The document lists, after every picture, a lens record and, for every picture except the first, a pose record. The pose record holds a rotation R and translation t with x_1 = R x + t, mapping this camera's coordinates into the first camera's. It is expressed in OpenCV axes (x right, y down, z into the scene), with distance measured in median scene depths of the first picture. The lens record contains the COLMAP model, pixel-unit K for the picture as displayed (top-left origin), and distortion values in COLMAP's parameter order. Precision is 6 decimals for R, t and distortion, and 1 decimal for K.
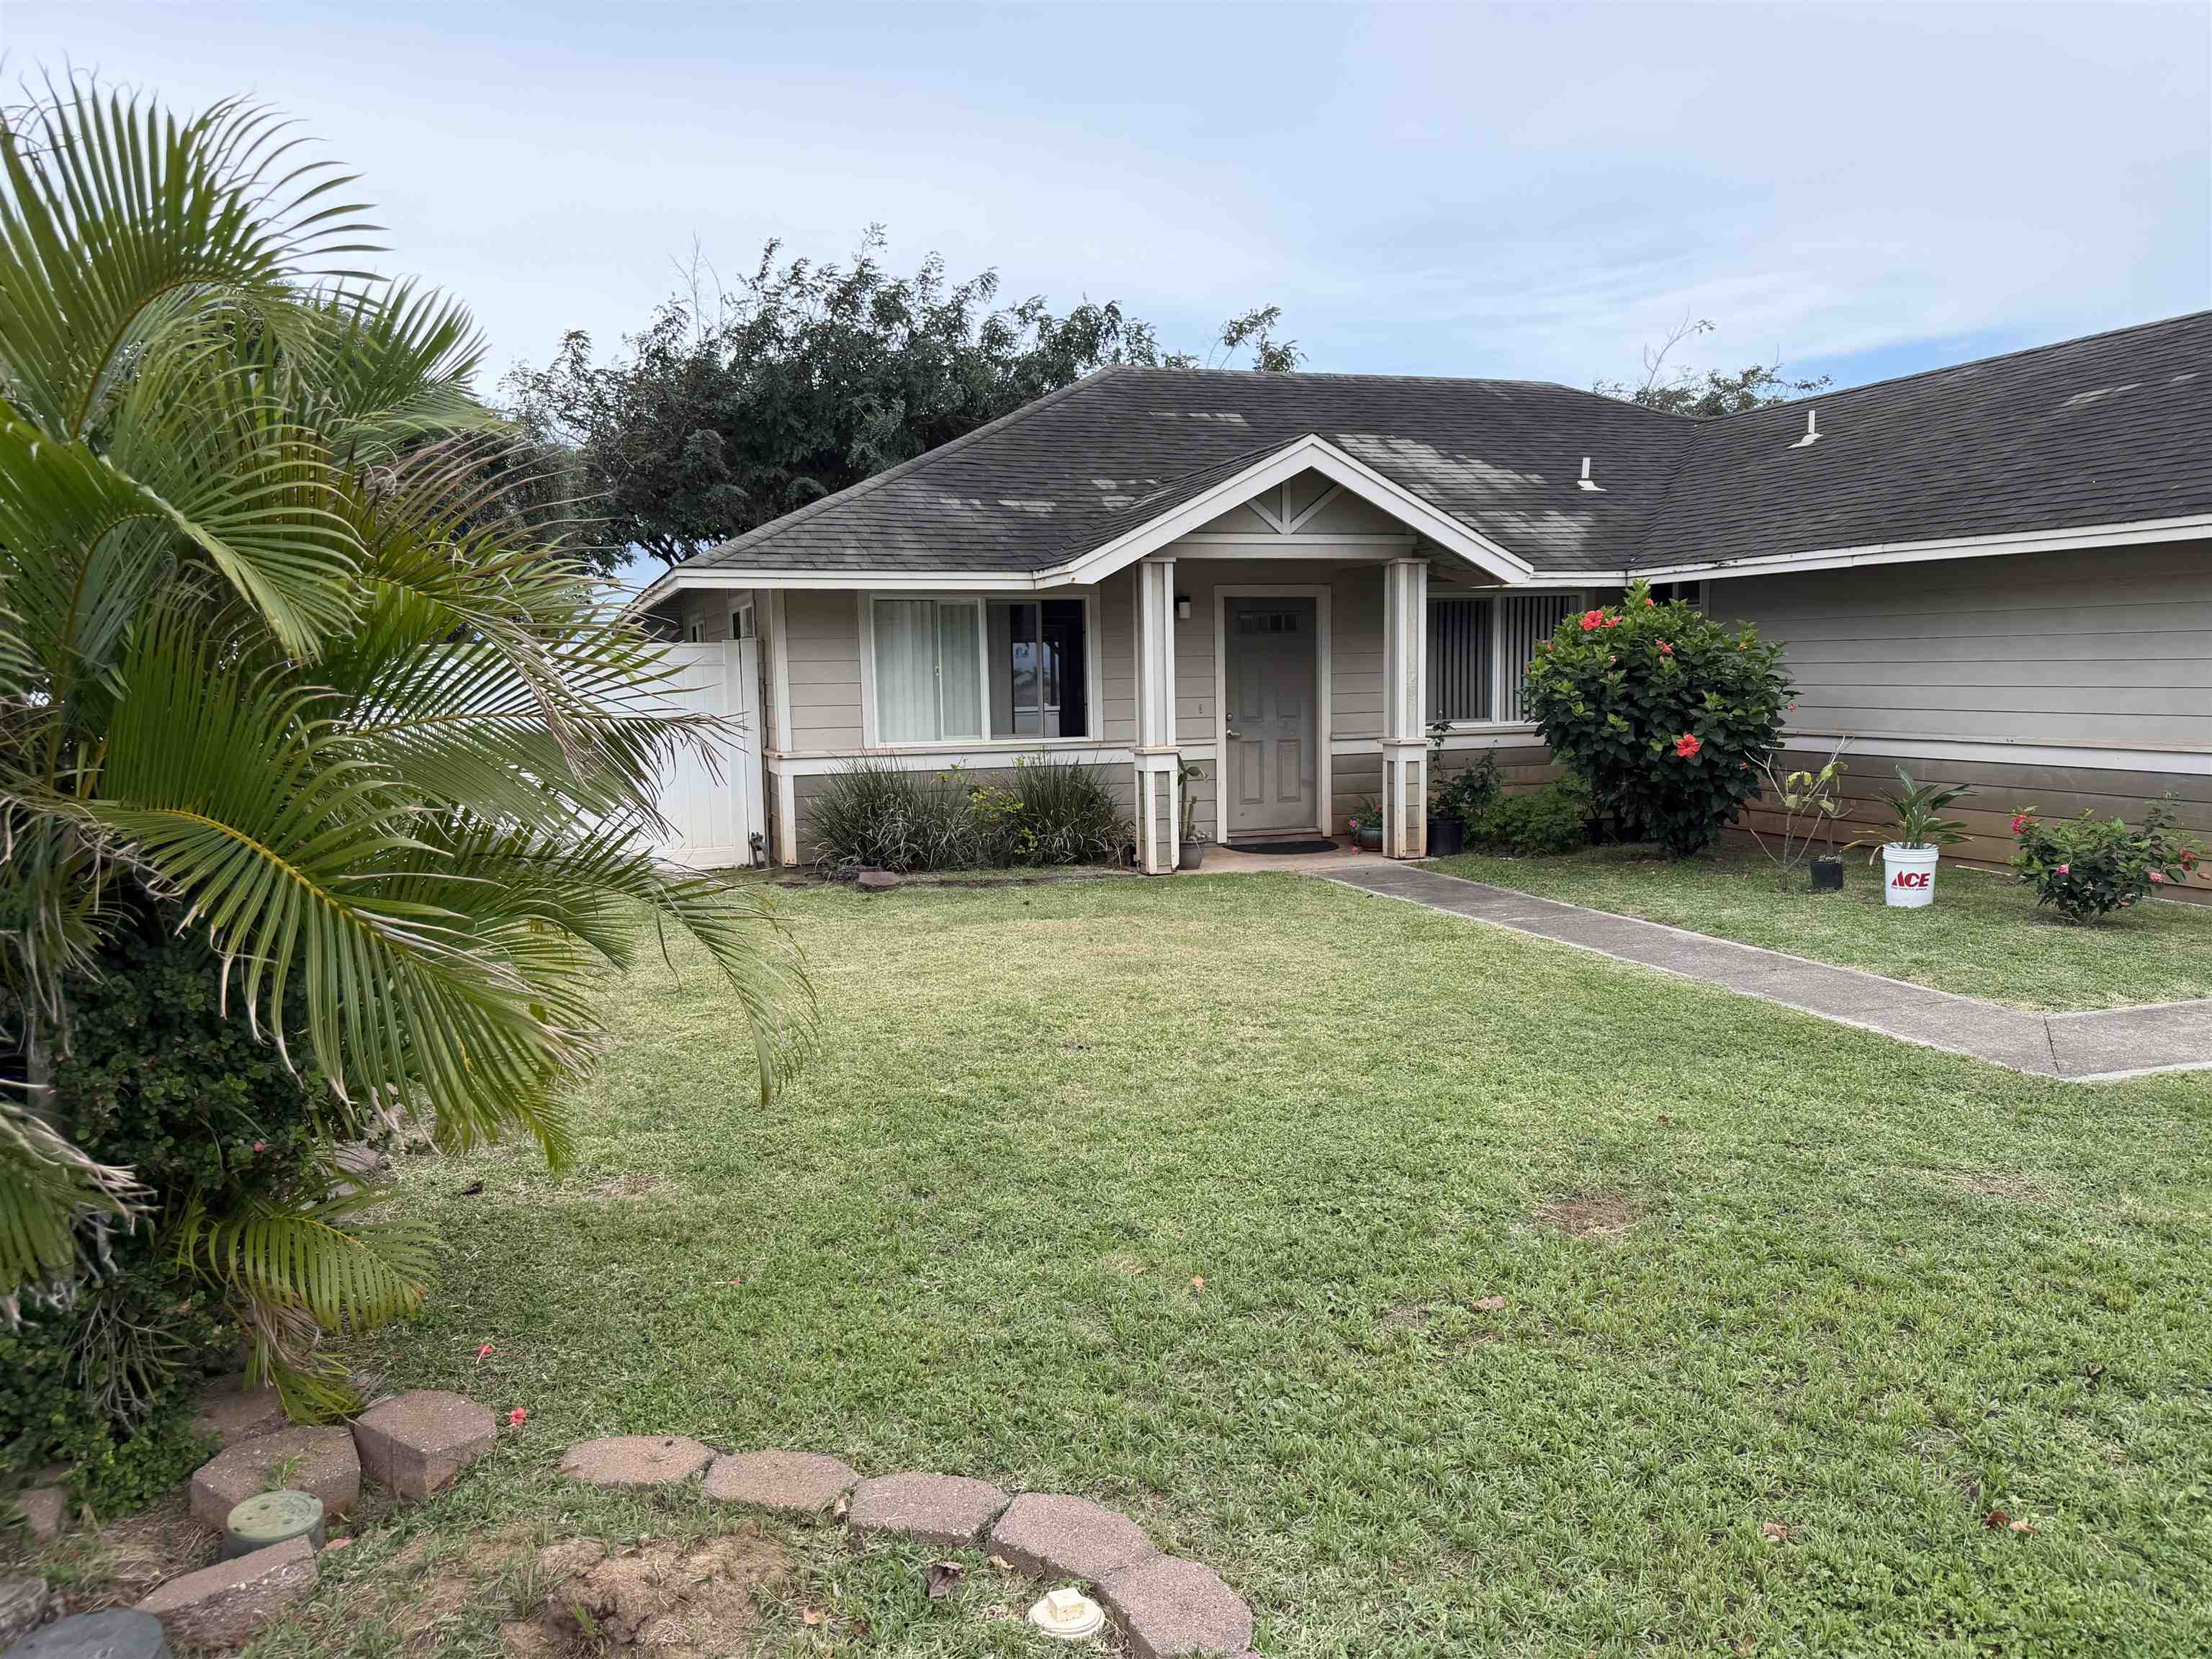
lens RADIAL K [[1621.9, 0, 1085.4], [0, 1621.9, 840.1], [0, 0, 1]] dist [0.068471, -0.096479]
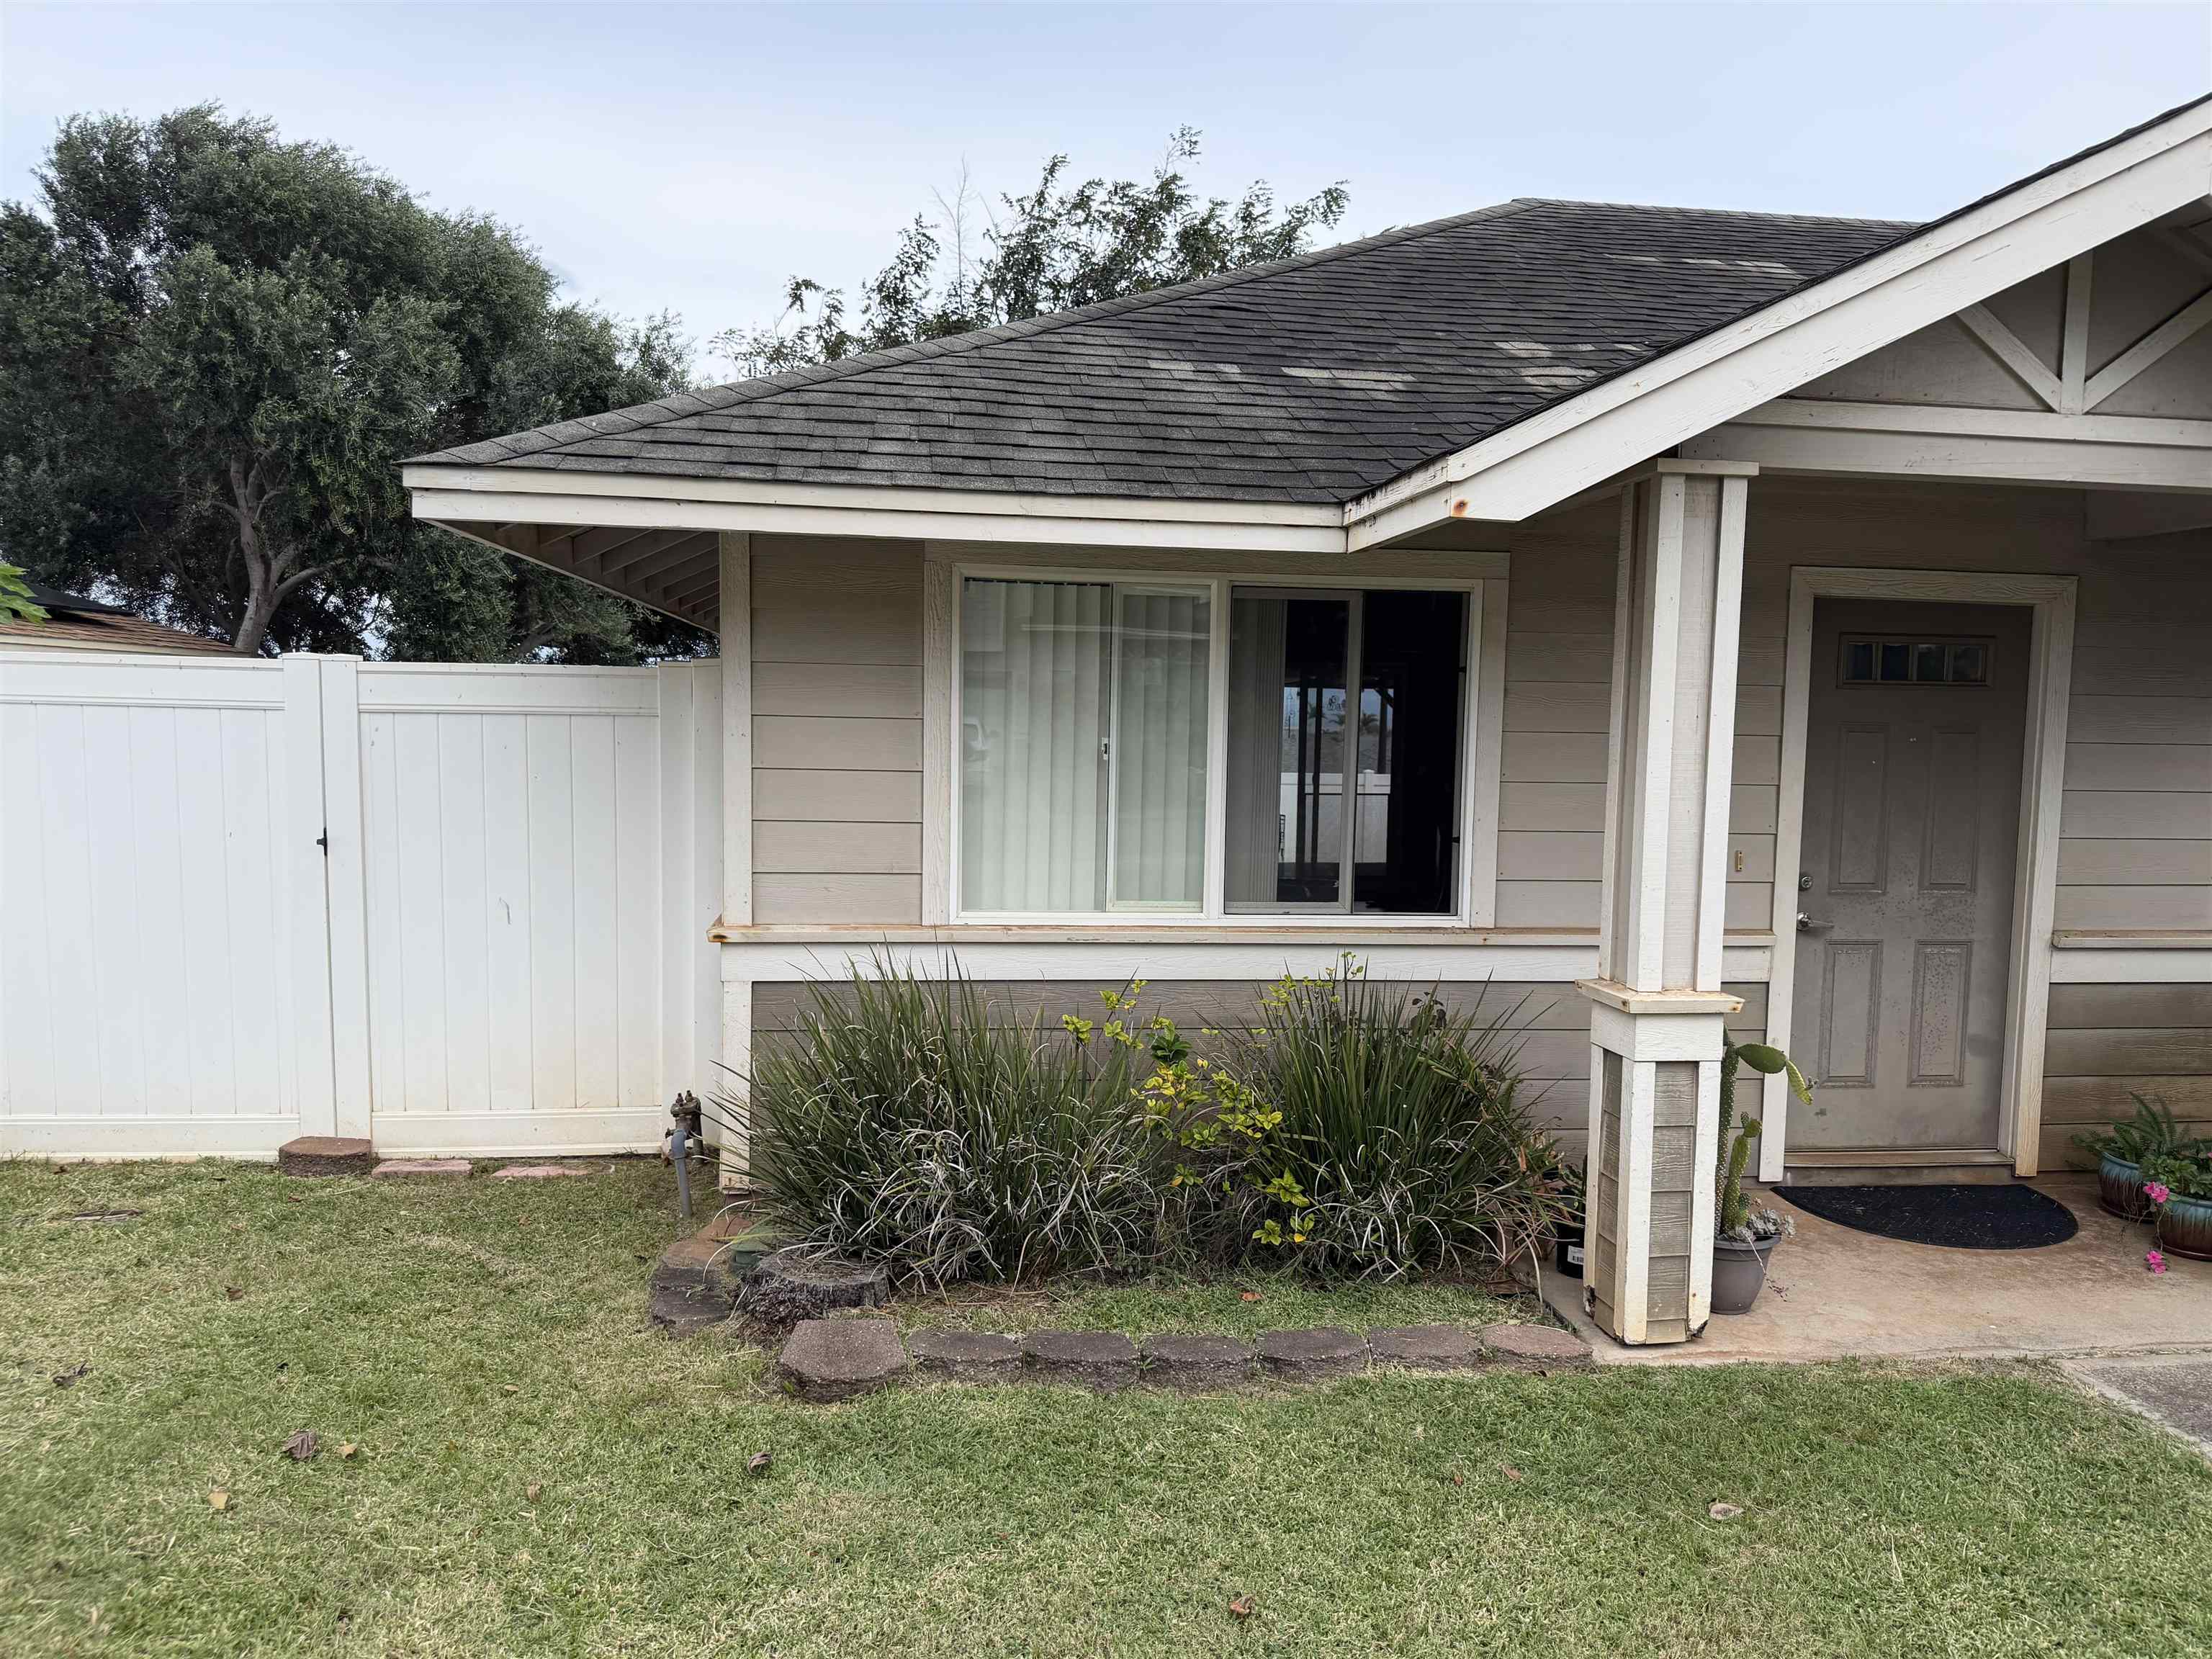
lens RADIAL K [[1591.7, 0, 1124.5], [0, 1591.7, 819.1], [0, 0, 1]] dist [0.068964, -0.084703]
pose [[0.981747, 0.055054, -0.182050, -0.012685], [-0.061949, 0.997553, -0.032403, -0.092345], [0.179821, 0.043089, 0.982755, 0.760226]]
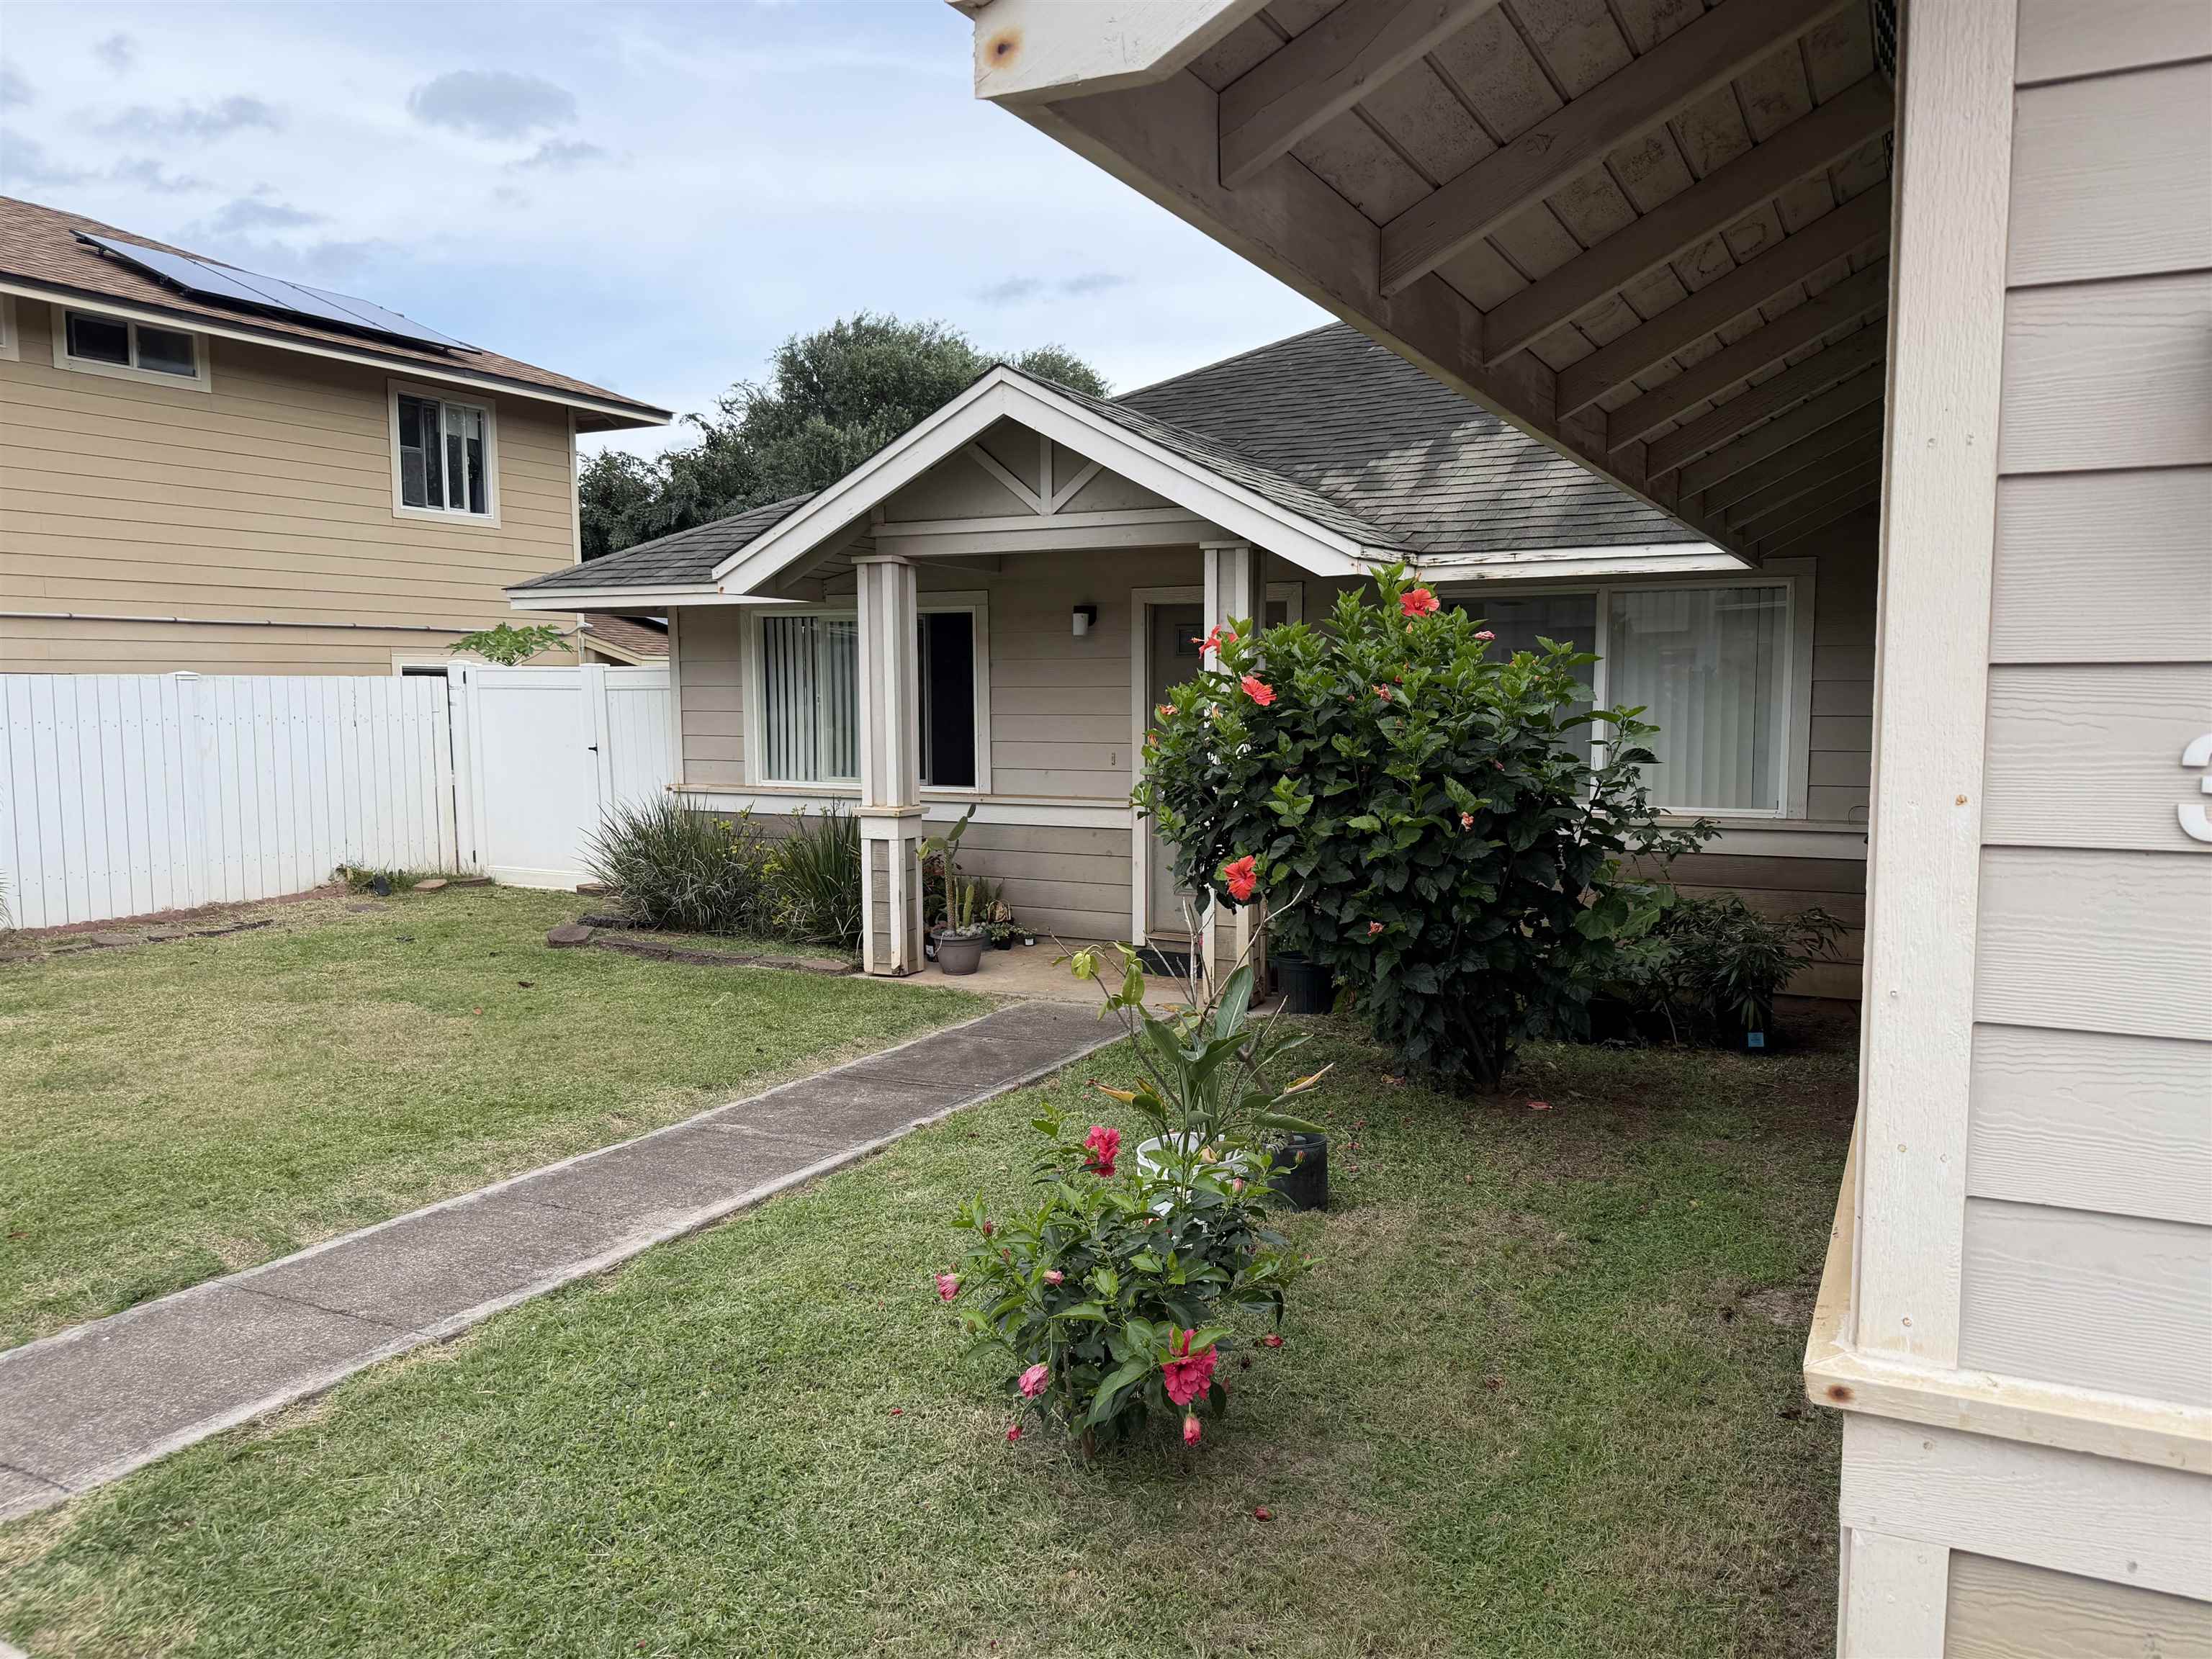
lens RADIAL K [[1624.6, 0, 1064.7], [0, 1624.6, 827.1], [0, 0, 1]] dist [0.059907, -0.083292]
pose [[0.690235, 0.080056, -0.719143, 0.782692], [-0.089985, 0.995643, 0.024469, -0.089438], [0.717968, 0.047823, 0.694432, 0.649787]]
